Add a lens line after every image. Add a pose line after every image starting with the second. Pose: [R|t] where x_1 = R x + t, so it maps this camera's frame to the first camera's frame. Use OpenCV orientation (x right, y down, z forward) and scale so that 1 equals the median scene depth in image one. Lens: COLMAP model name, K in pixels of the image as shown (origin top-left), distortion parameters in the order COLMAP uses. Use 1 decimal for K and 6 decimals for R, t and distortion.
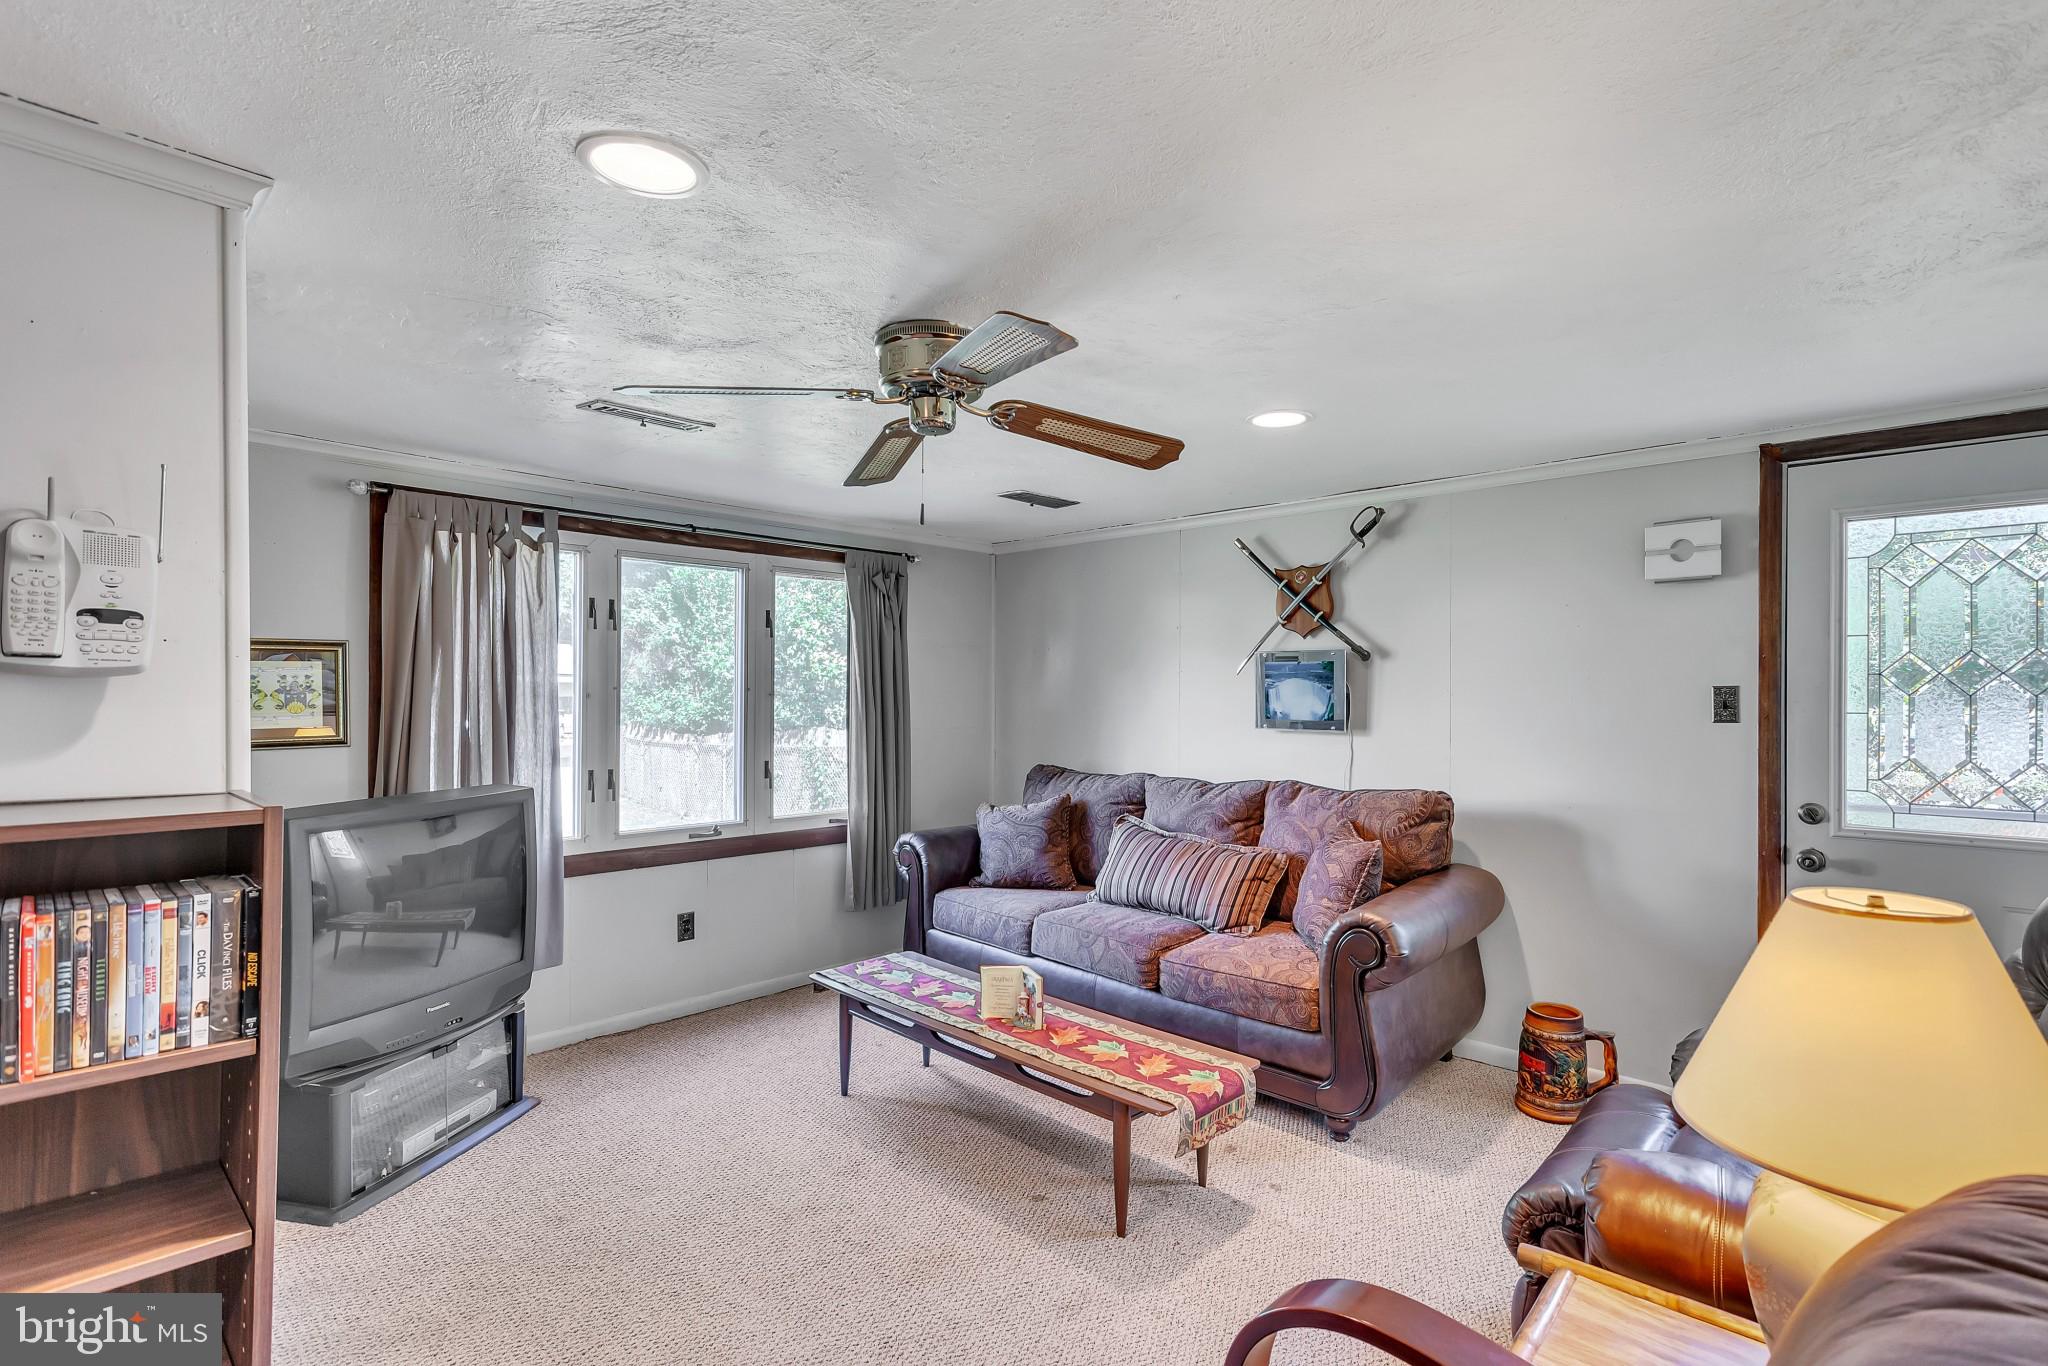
lens RADIAL K [[1016.4, 0, 1026.1], [0, 1016.4, 689.6], [0, 0, 1]] dist [0.014743, -0.000964]
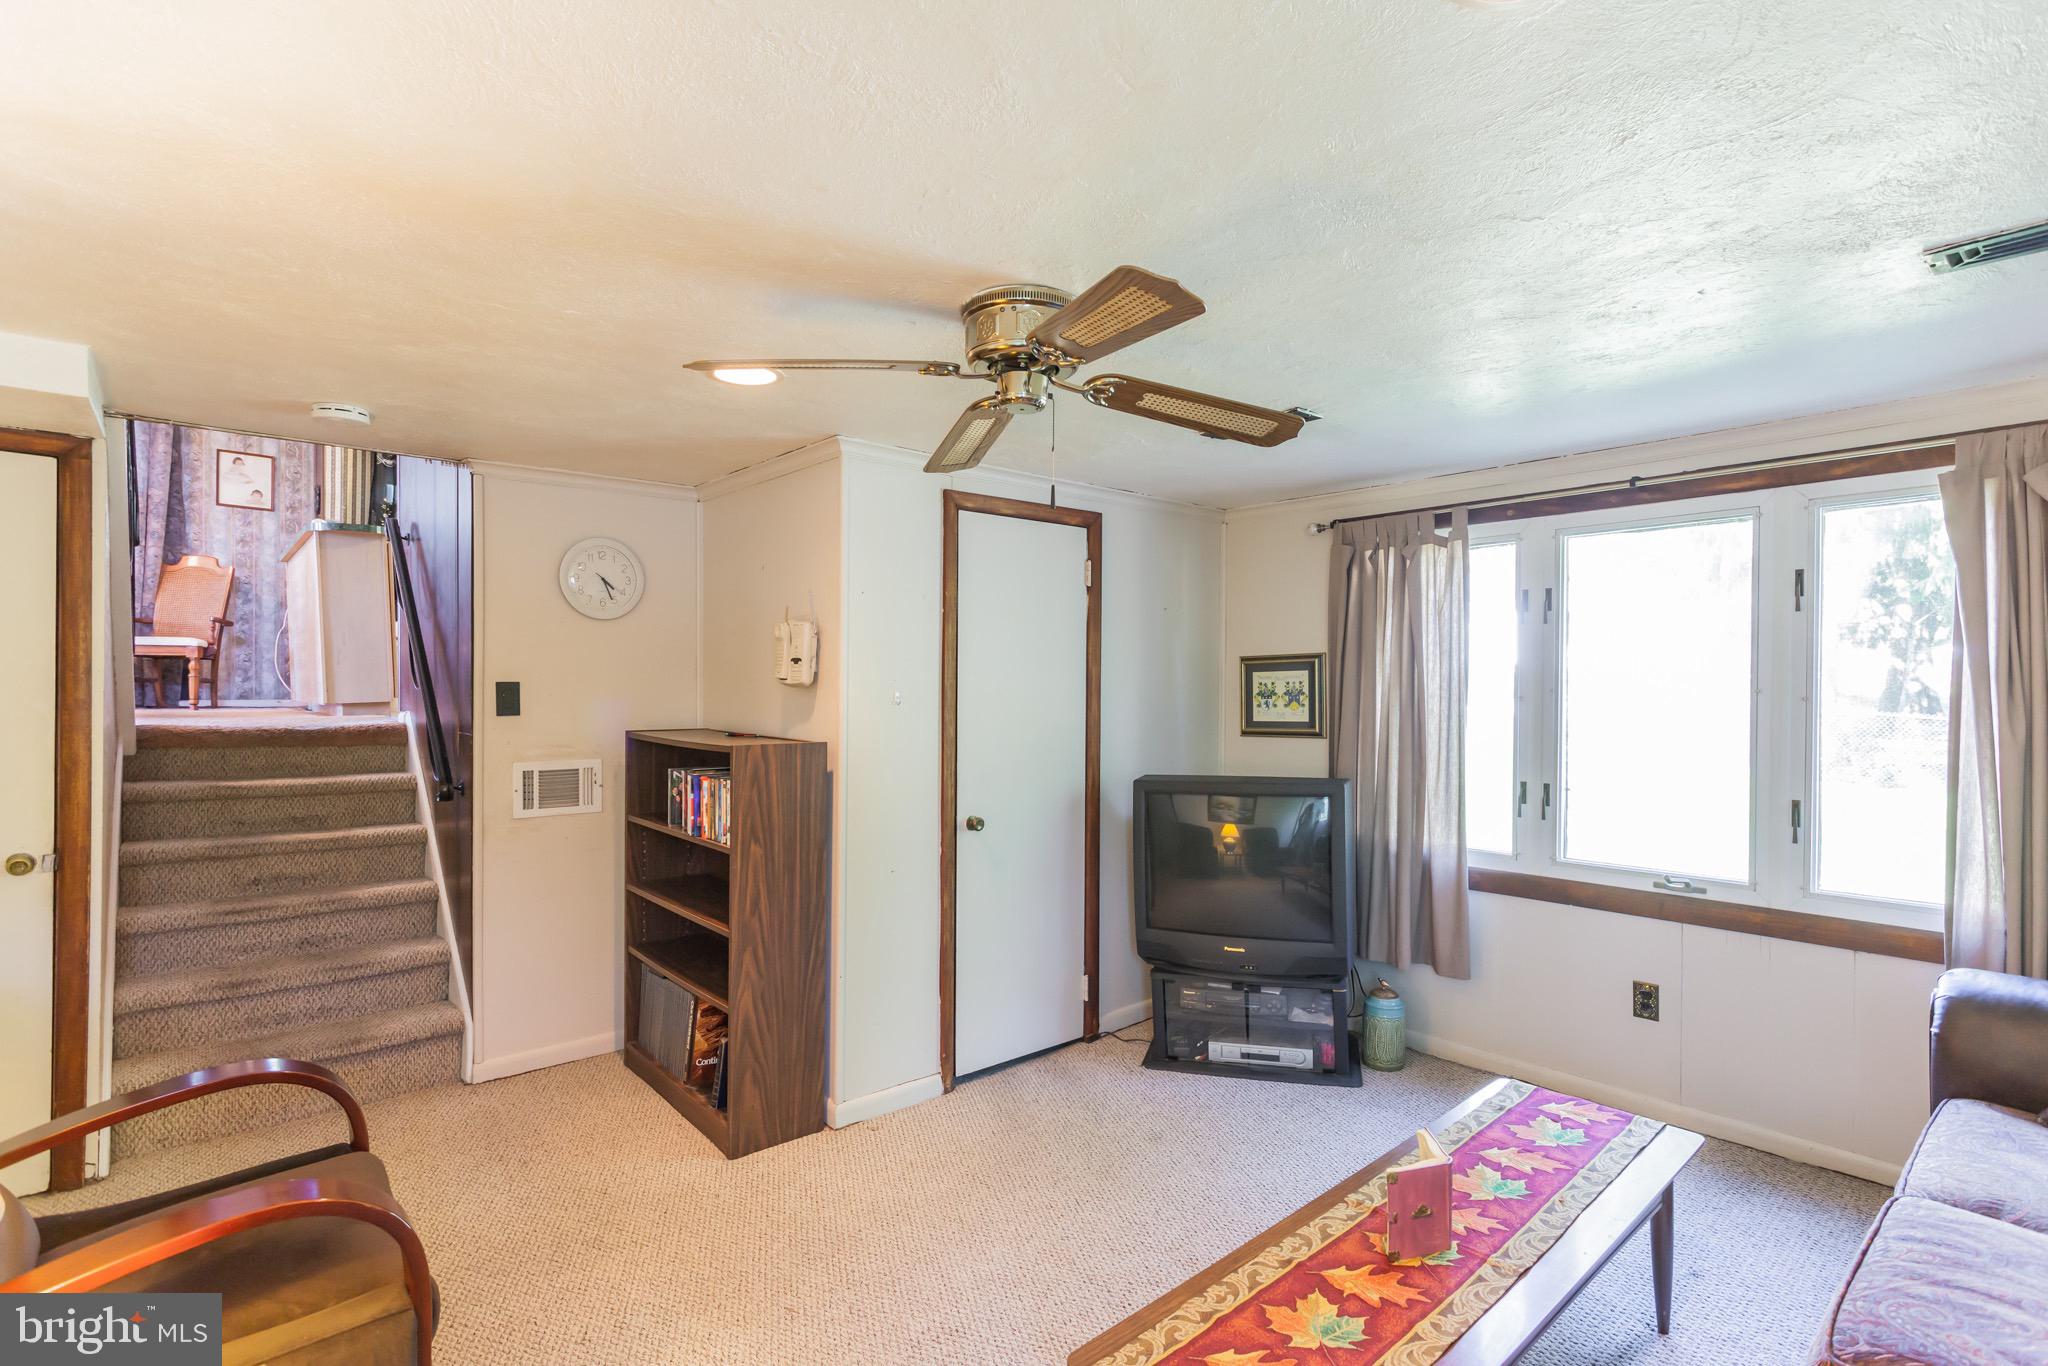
lens RADIAL K [[951.1, 0, 1028.4], [0, 951.1, 690.0], [0, 0, 1]] dist [0.001644, 0.000148]
pose [[-0.073409, -0.006232, -0.997282, 0.465571], [-0.002144, 0.999979, -0.006091, 0.004662], [0.997300, 0.001691, -0.073421, 0.659522]]
